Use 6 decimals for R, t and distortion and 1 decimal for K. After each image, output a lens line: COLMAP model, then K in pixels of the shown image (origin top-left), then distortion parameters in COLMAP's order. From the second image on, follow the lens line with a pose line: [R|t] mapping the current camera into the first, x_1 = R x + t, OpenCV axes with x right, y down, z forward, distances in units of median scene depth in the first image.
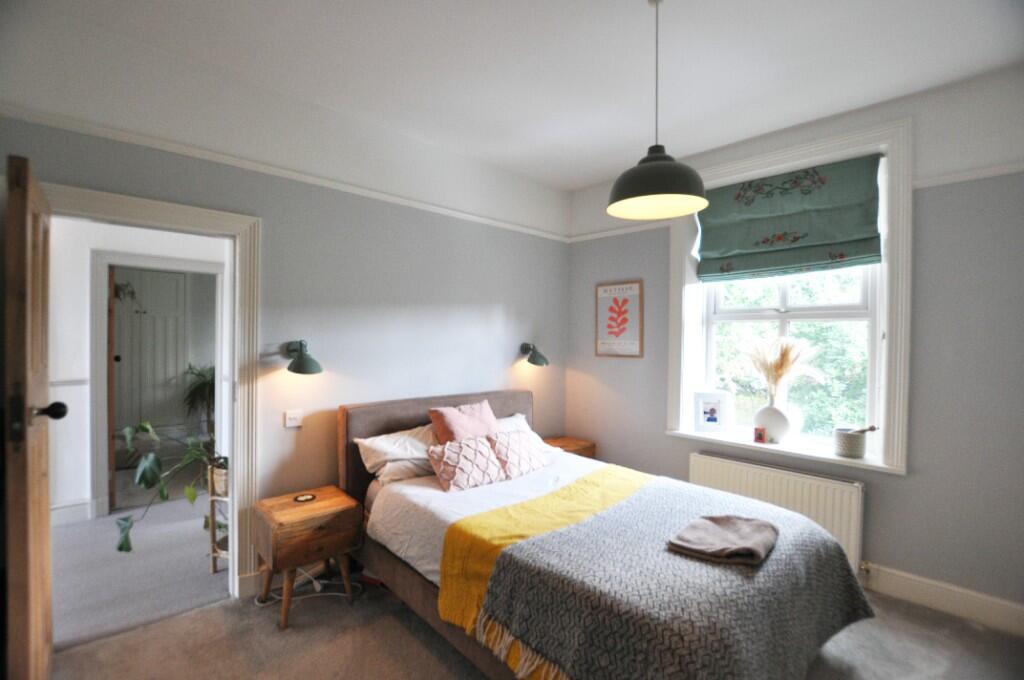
lens RADIAL K [[447.0, 0, 511.5], [0, 447.0, 341.8], [0, 0, 1]] dist [-0.030006, 0.000247]
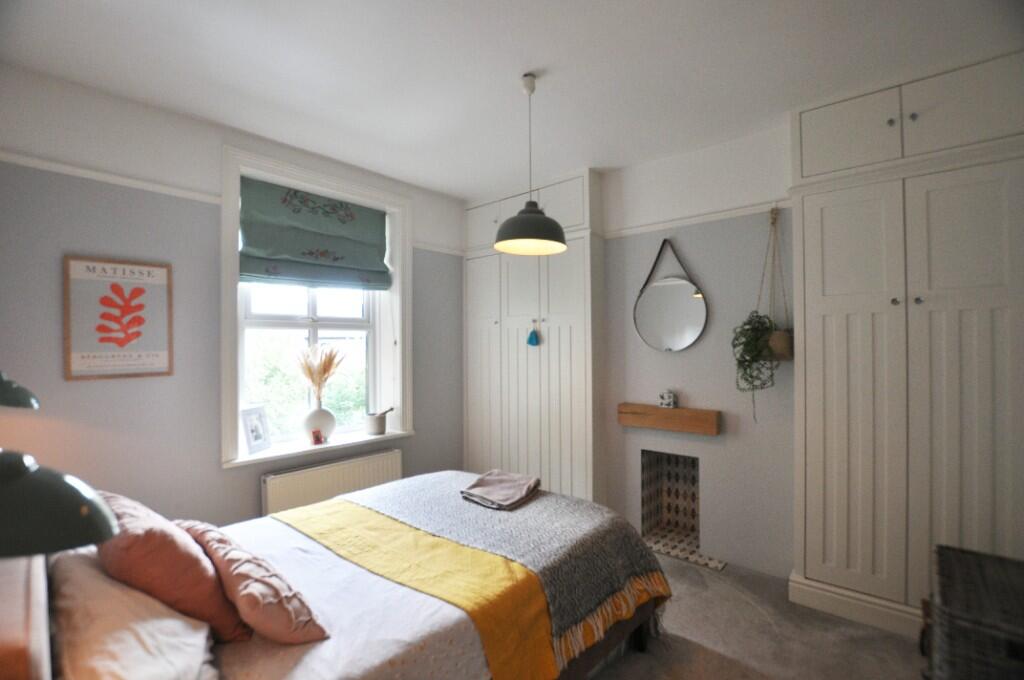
lens RADIAL K [[447.0, 0, 512.1], [0, 447.0, 338.1], [0, 0, 1]] dist [-0.030006, 0.000247]
pose [[-0.083389, 0.004388, 0.996507, -0.526814], [0.015693, 0.999872, -0.003090, -0.014495], [-0.996394, 0.015381, -0.083447, 0.617940]]
